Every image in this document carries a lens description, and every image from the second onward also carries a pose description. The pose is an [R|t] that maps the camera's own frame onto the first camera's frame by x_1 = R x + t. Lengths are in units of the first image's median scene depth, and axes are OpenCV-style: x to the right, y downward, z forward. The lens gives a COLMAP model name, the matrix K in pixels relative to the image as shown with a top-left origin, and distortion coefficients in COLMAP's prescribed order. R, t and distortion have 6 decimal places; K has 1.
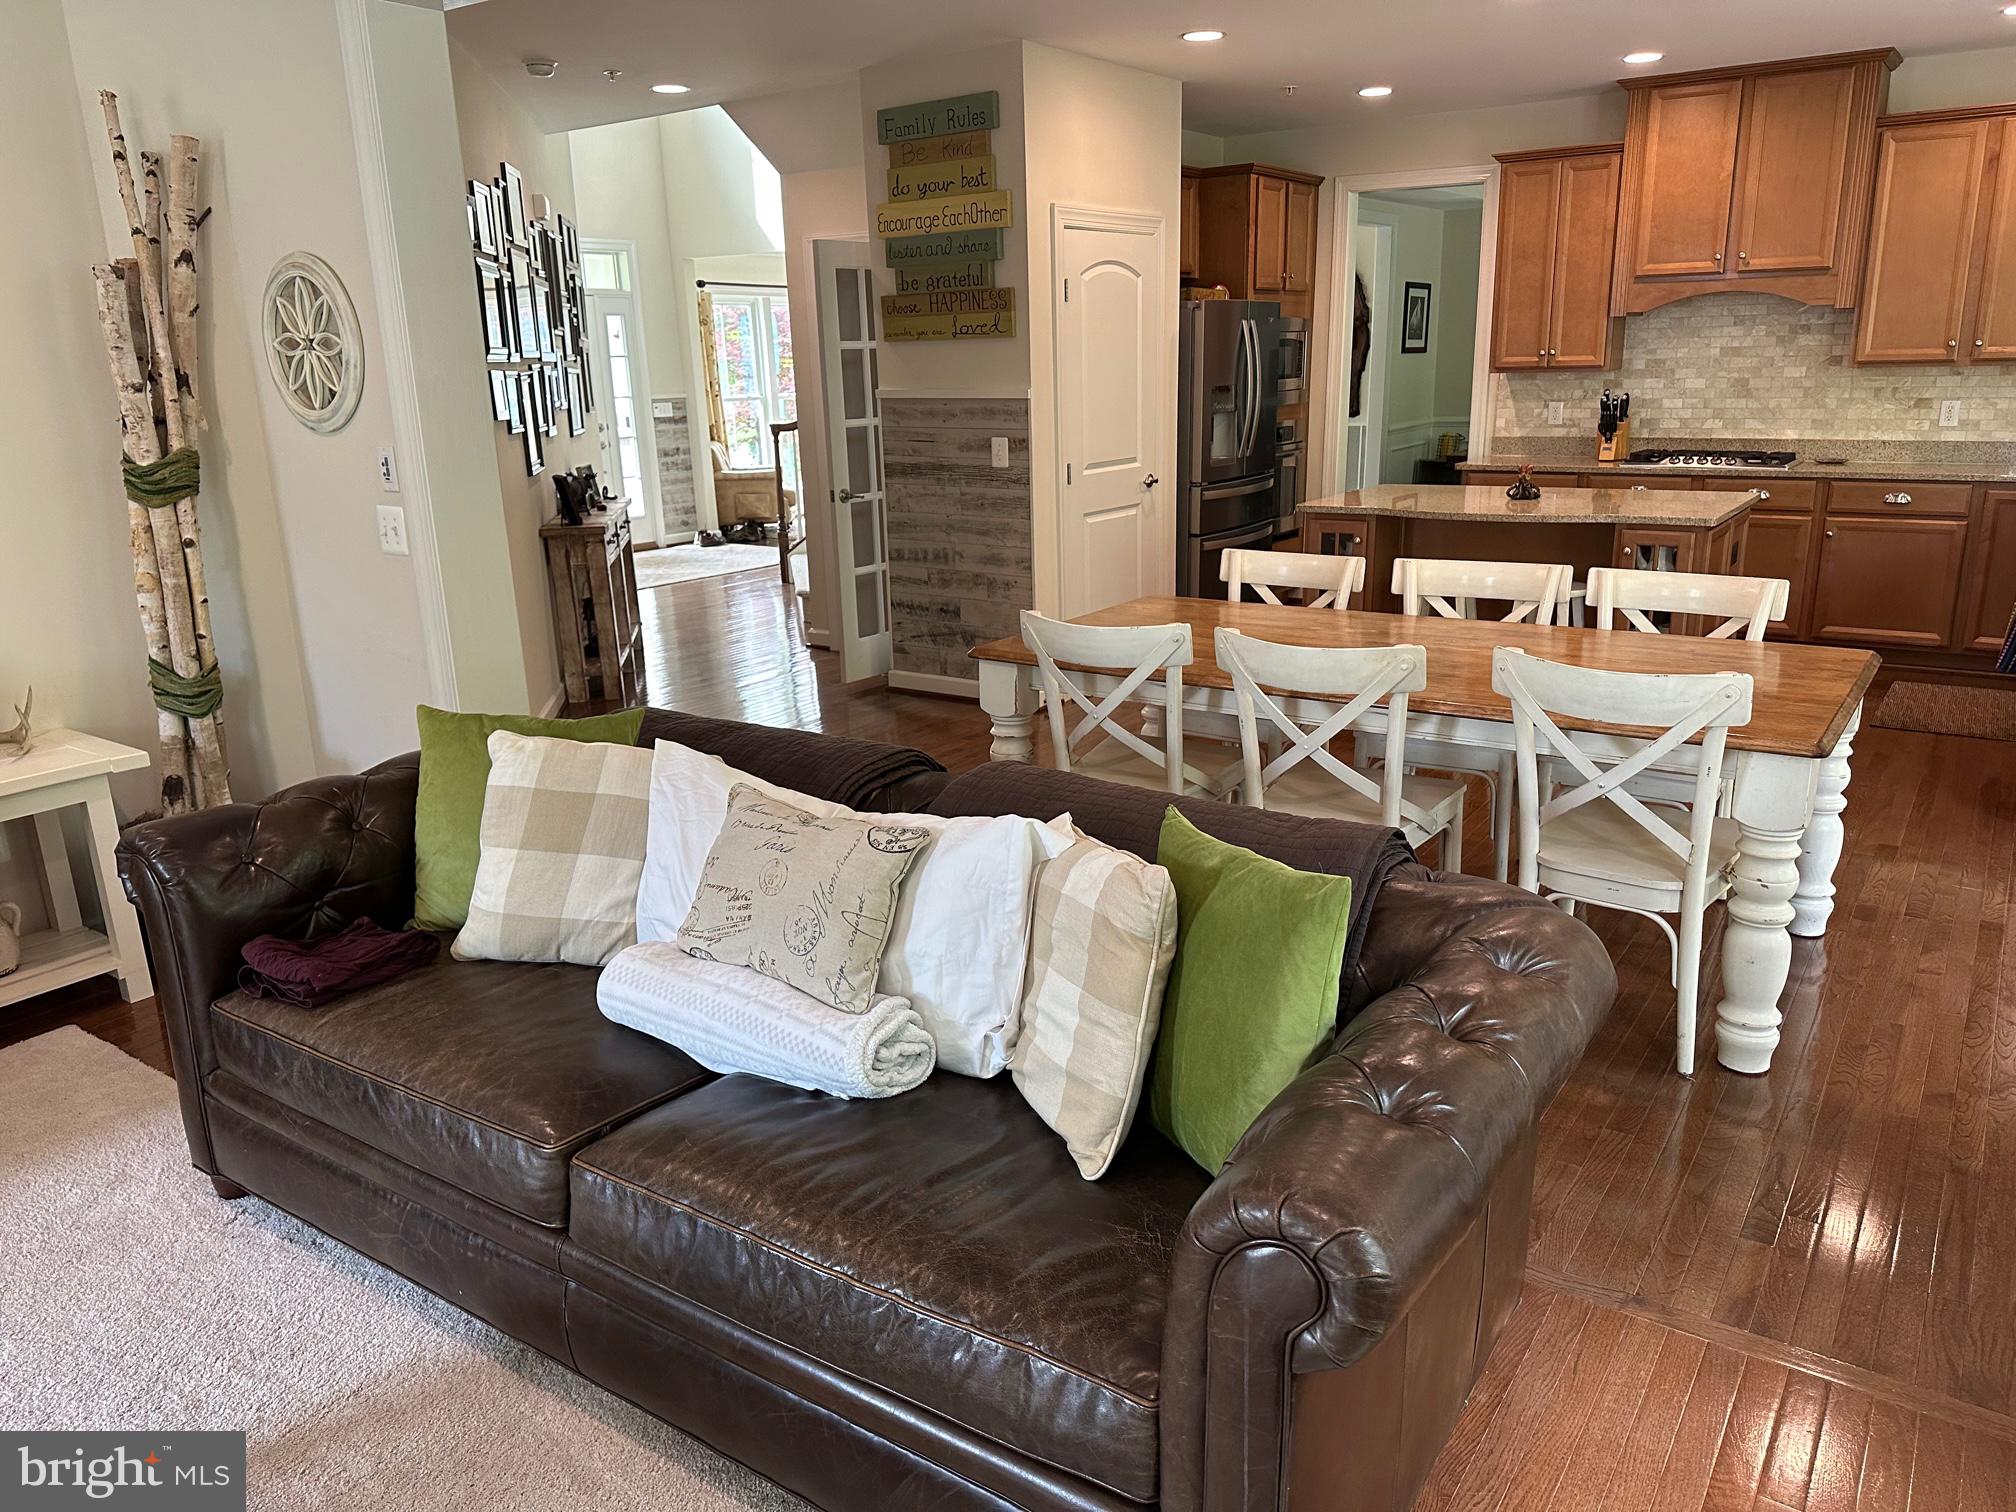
lens RADIAL K [[1420.5, 0, 1021.0], [0, 1420.5, 748.7], [0, 0, 1]] dist [0.054996, -0.059593]
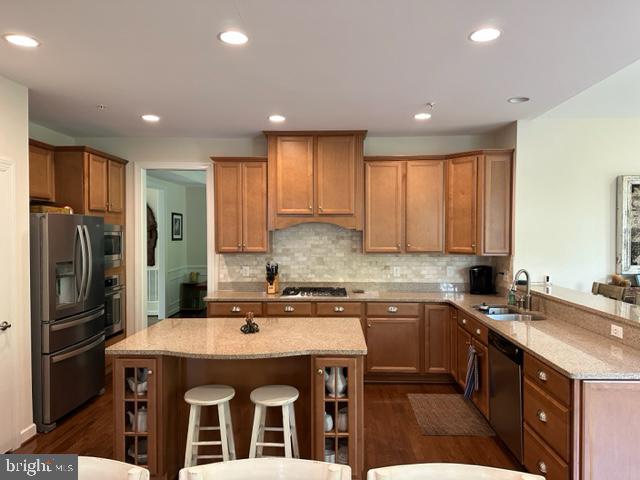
lens RADIAL K [[451.0, 0, 325.6], [0, 451.0, 241.3], [0, 0, 1]] dist [0.054996, -0.059593]
pose [[0.836455, 0.013587, 0.547866, 0.103176], [0.127118, 0.967618, -0.218074, -0.121428], [-0.533088, 0.252053, 0.807642, 0.393747]]
